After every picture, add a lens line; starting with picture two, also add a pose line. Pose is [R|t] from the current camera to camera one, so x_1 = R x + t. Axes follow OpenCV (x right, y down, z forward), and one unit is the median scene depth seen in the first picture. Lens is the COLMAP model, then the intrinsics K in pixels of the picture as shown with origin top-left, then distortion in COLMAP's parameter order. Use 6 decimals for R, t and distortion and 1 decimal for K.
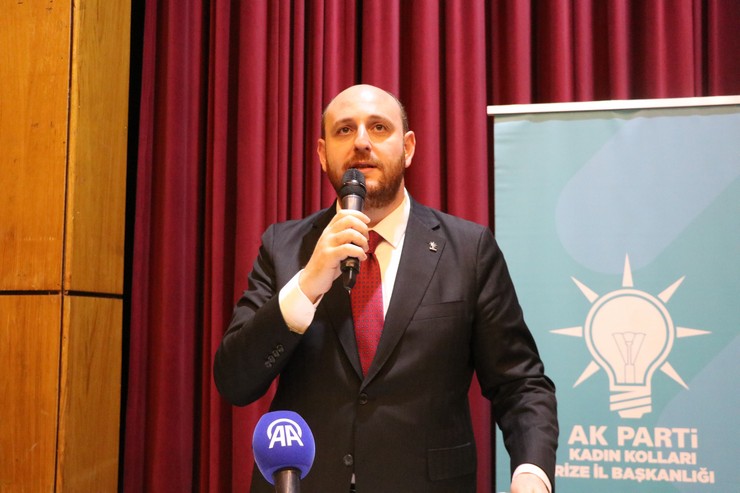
lens RADIAL K [[891.0, 0, 375.2], [0, 891.0, 253.3], [0, 0, 1]] dist [0.017280, 0.000000]
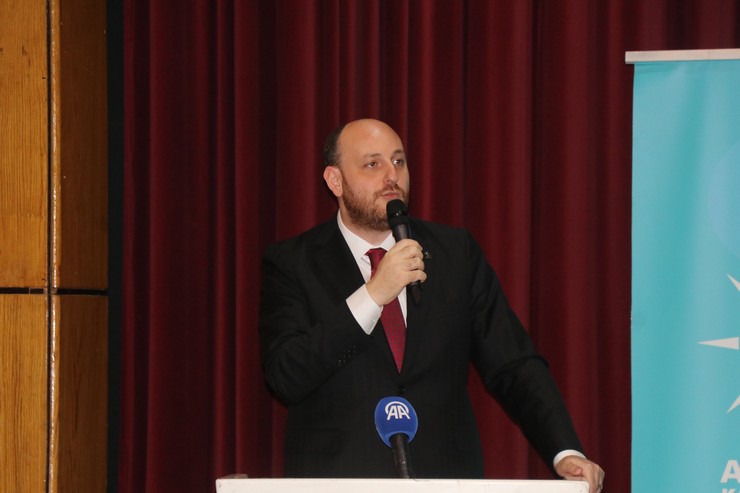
lens RADIAL K [[4576.2, 0, 375.5], [0, 4576.2, 247.9], [0, 0, 1]] dist [2.353821, 0.000000]
pose [[0.998527, -0.003991, -0.054112, 0.115112], [0.007519, 0.997846, 0.065168, -0.235389], [0.053736, -0.065478, 0.996406, -2.743113]]
